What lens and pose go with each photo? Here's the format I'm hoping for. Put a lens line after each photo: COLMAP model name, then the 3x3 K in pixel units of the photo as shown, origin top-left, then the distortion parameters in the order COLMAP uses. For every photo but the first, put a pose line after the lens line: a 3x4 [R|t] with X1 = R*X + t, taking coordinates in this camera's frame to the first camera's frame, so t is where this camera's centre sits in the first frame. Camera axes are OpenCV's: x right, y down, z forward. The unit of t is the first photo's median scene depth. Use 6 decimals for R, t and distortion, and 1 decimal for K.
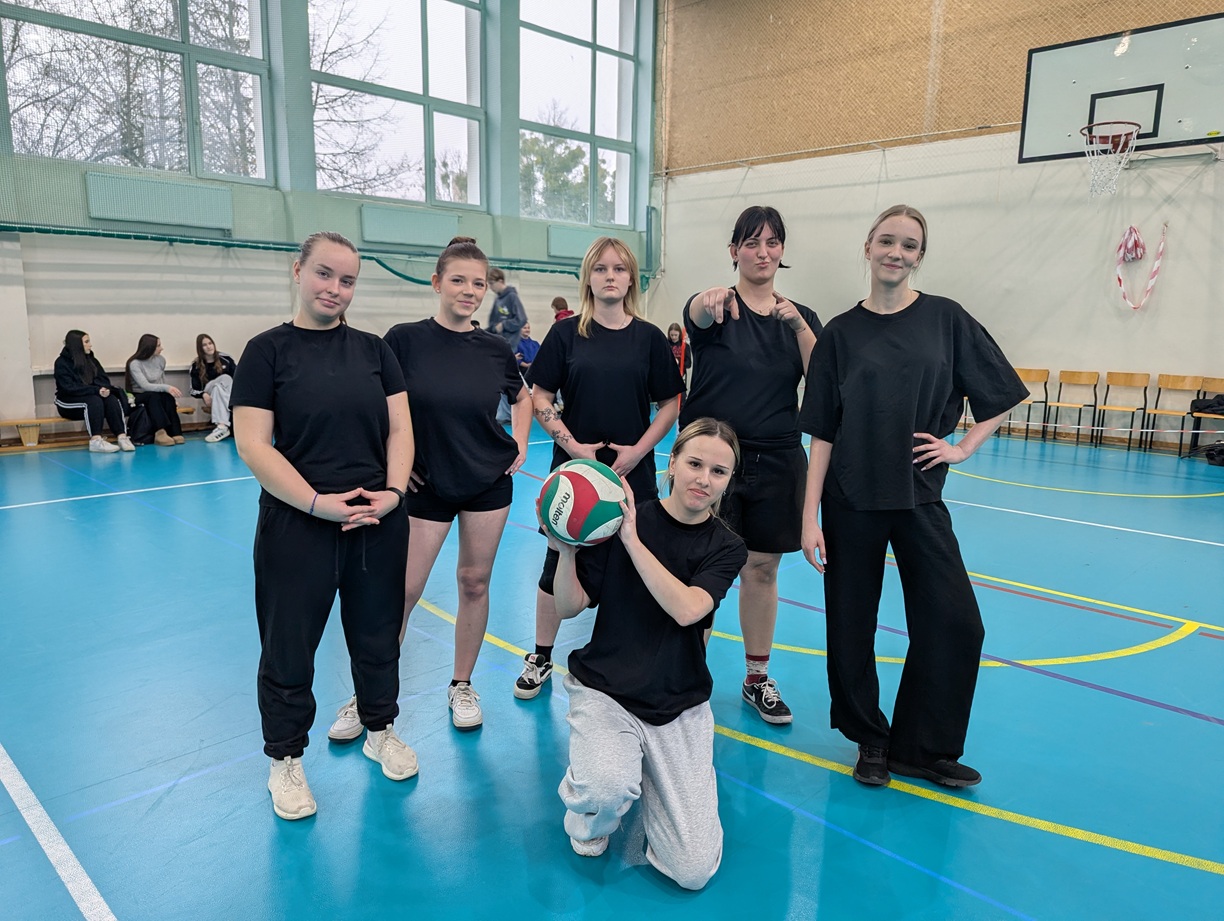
lens RADIAL K [[861.7, 0, 611.3], [0, 861.7, 459.1], [0, 0, 1]] dist [-0.005030, -0.002619]
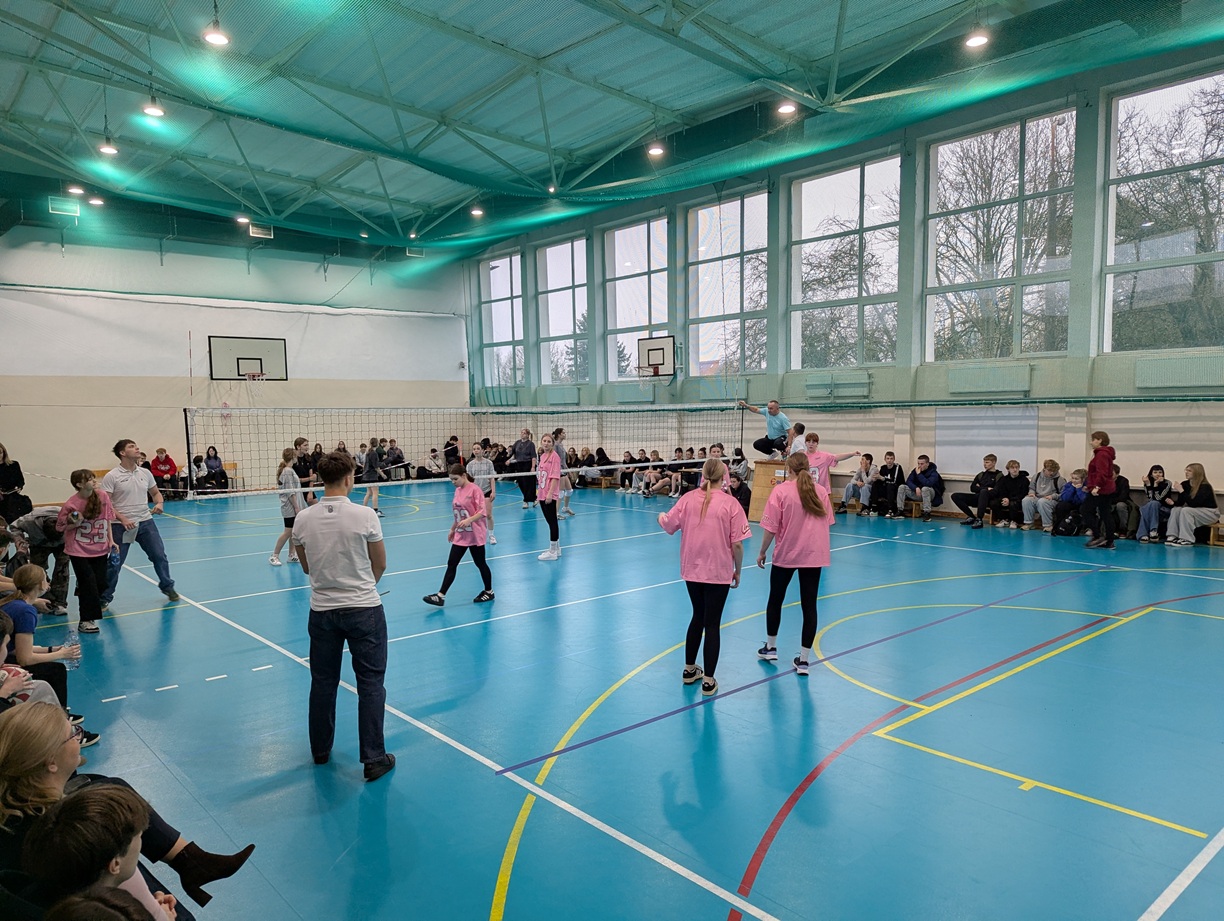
lens RADIAL K [[861.7, 0, 612.1], [0, 861.7, 460.4], [0, 0, 1]] dist [-0.005030, -0.002619]
pose [[-0.256540, -0.004856, -0.966521, 1.096659], [-0.197927, 0.979060, 0.047616, -0.043525], [0.946051, 0.203516, -0.252129, 0.528034]]
